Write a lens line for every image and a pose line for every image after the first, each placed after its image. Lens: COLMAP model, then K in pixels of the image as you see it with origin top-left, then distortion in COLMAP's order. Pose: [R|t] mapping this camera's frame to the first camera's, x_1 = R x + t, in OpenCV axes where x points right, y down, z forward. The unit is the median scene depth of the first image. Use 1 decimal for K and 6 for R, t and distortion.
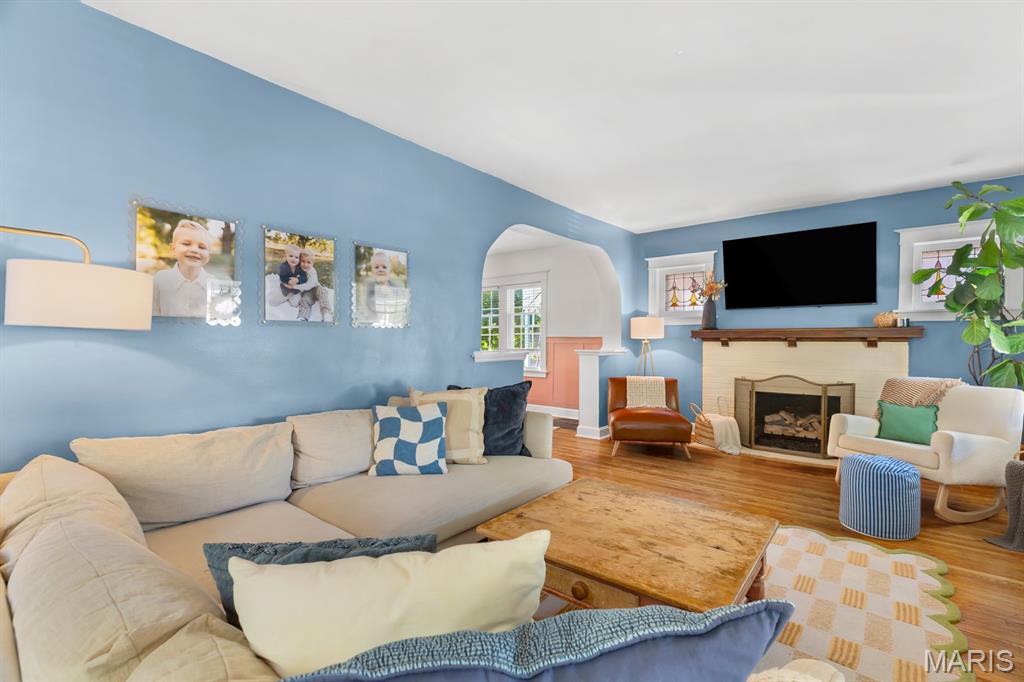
lens RADIAL K [[456.2, 0, 512.0], [0, 456.2, 341.0], [0, 0, 1]] dist [-0.000111, -0.000054]
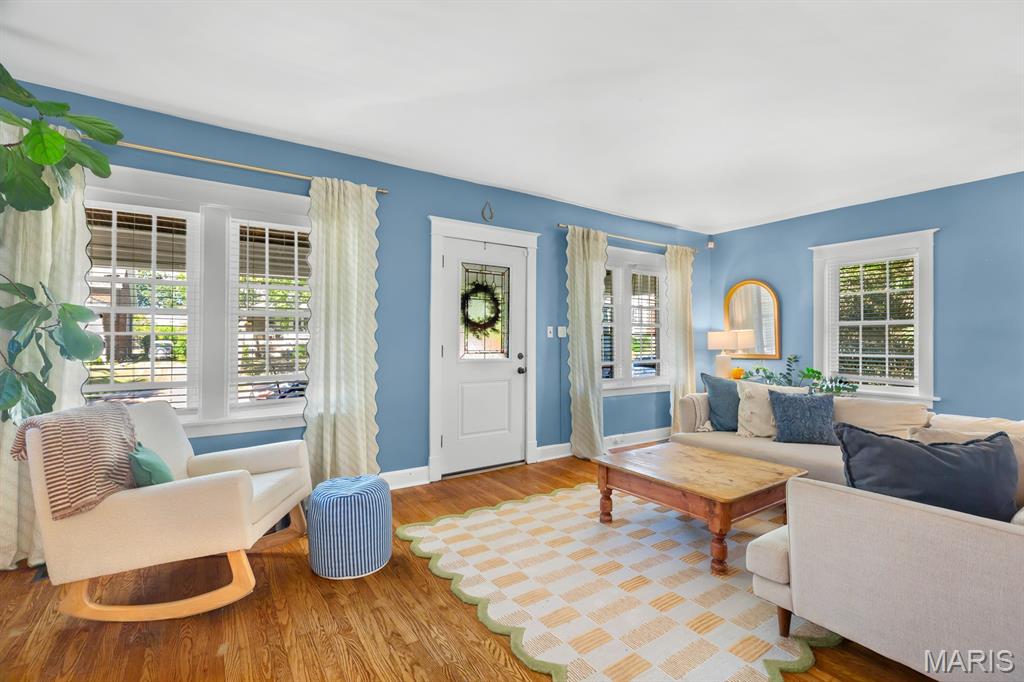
lens RADIAL K [[456.2, 0, 512.0], [0, 456.2, 341.0], [0, 0, 1]] dist [-0.000111, -0.000054]
pose [[-0.959858, -0.004152, 0.280455, 0.338278], [-0.002462, 0.999977, 0.006379, -0.012724], [-0.280475, 0.005433, -0.959846, 2.129965]]
